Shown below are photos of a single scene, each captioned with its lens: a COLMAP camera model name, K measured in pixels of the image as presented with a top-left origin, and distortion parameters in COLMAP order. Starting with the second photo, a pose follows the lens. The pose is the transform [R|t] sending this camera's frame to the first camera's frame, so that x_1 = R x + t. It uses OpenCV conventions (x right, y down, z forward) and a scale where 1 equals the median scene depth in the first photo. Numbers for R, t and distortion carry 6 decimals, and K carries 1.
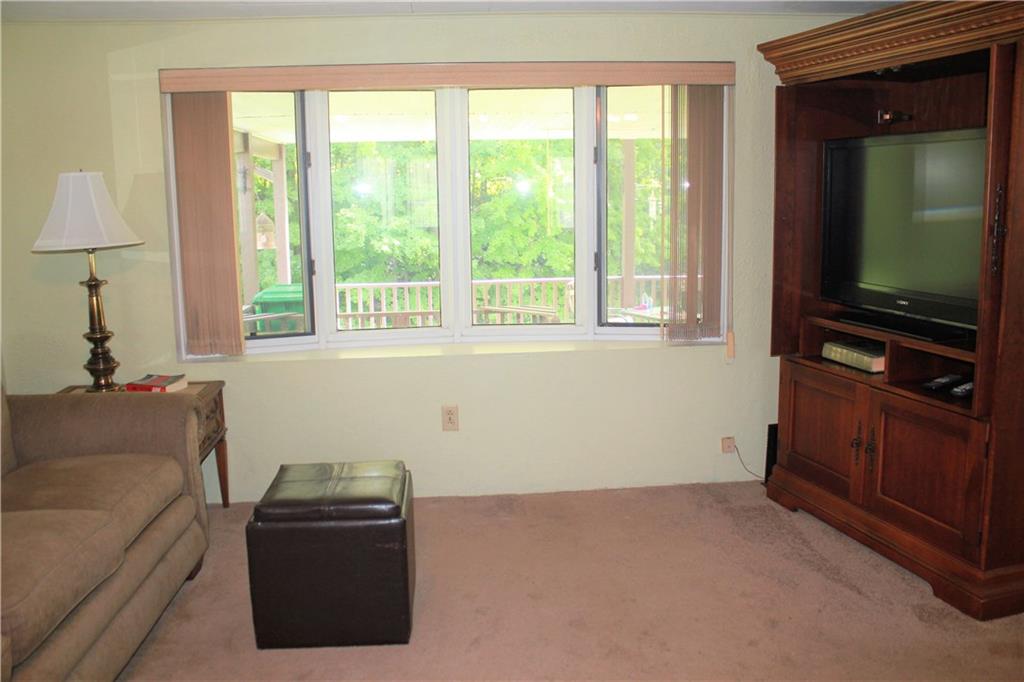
lens RADIAL K [[854.8, 0, 512.0], [0, 854.8, 341.0], [0, 0, 1]] dist [-0.174206, 0.166267]
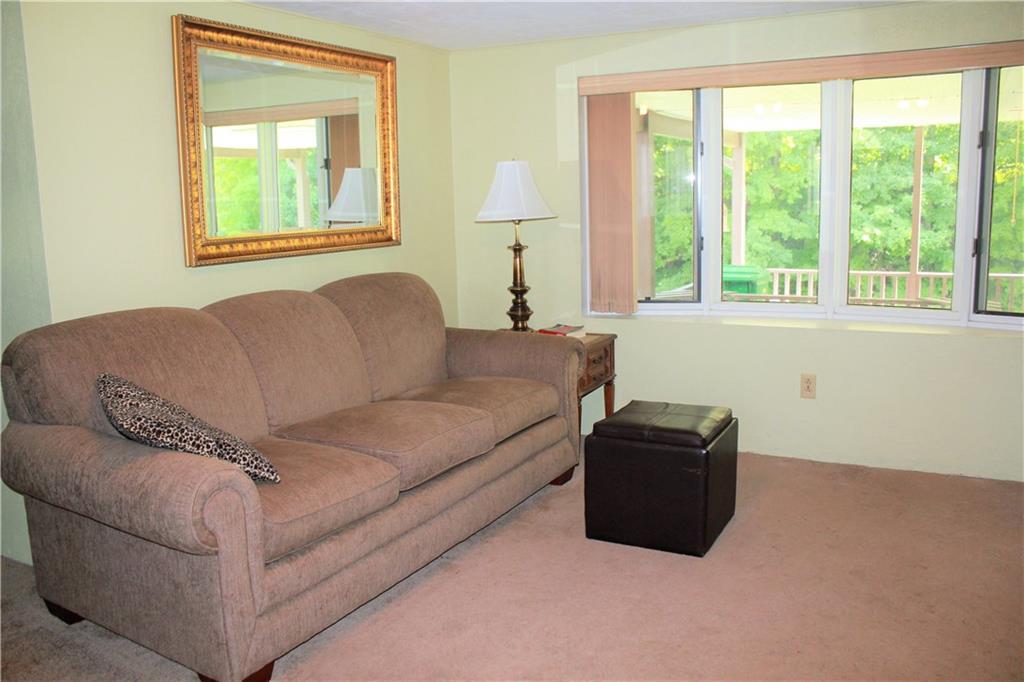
lens RADIAL K [[854.8, 0, 512.0], [0, 854.8, 341.0], [0, 0, 1]] dist [-0.174206, 0.166267]
pose [[0.843165, 0.084721, -0.530938, 0.186213], [-0.076543, 0.996363, 0.037432, 0.023558], [0.532179, 0.009078, 0.846584, -0.113435]]
